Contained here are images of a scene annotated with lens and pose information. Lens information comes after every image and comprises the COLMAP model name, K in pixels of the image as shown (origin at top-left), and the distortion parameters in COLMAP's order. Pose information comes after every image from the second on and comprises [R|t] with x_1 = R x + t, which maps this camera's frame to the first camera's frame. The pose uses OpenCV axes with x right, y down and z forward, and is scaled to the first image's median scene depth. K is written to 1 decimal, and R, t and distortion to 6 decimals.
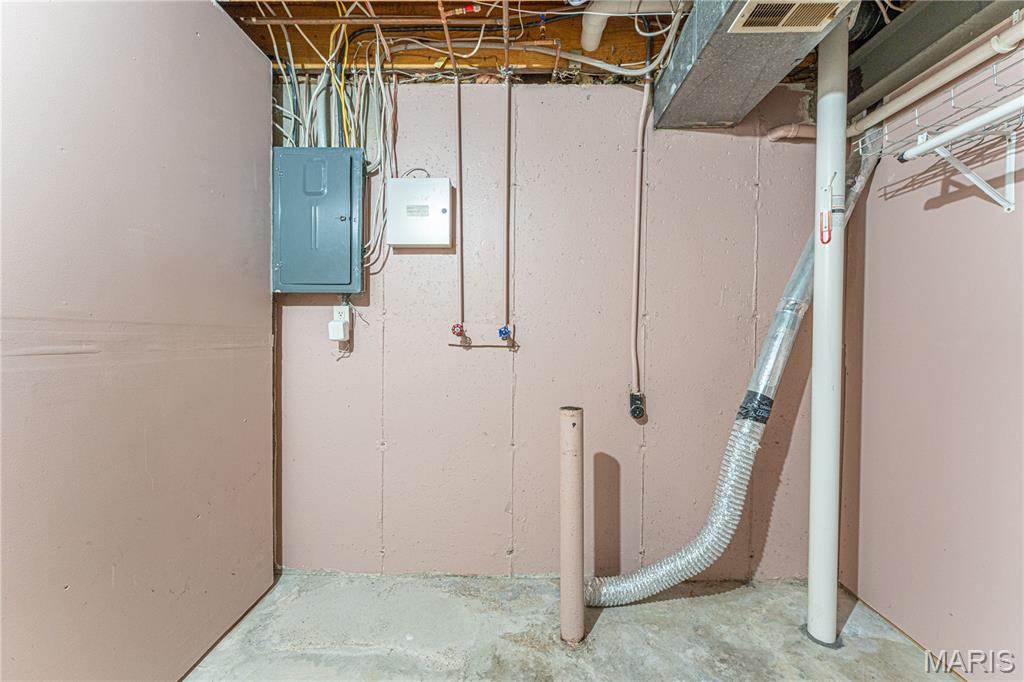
lens RADIAL K [[407.5, 0, 514.1], [0, 407.5, 341.9], [0, 0, 1]] dist [0.000325, -0.000150]
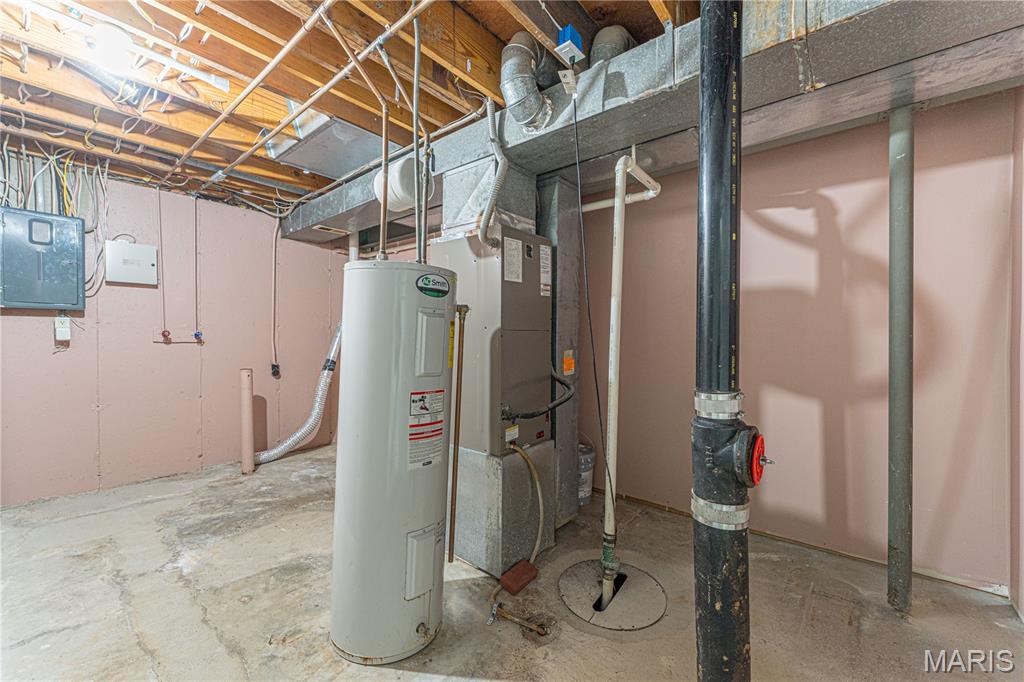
lens RADIAL K [[407.5, 0, 514.1], [0, 407.5, 341.9], [0, 0, 1]] dist [0.000325, -0.000150]
pose [[0.633306, -0.015541, 0.773746, -0.537960], [0.014429, 0.999862, 0.008273, 0.014027], [-0.773767, 0.005925, 0.633442, -1.271265]]
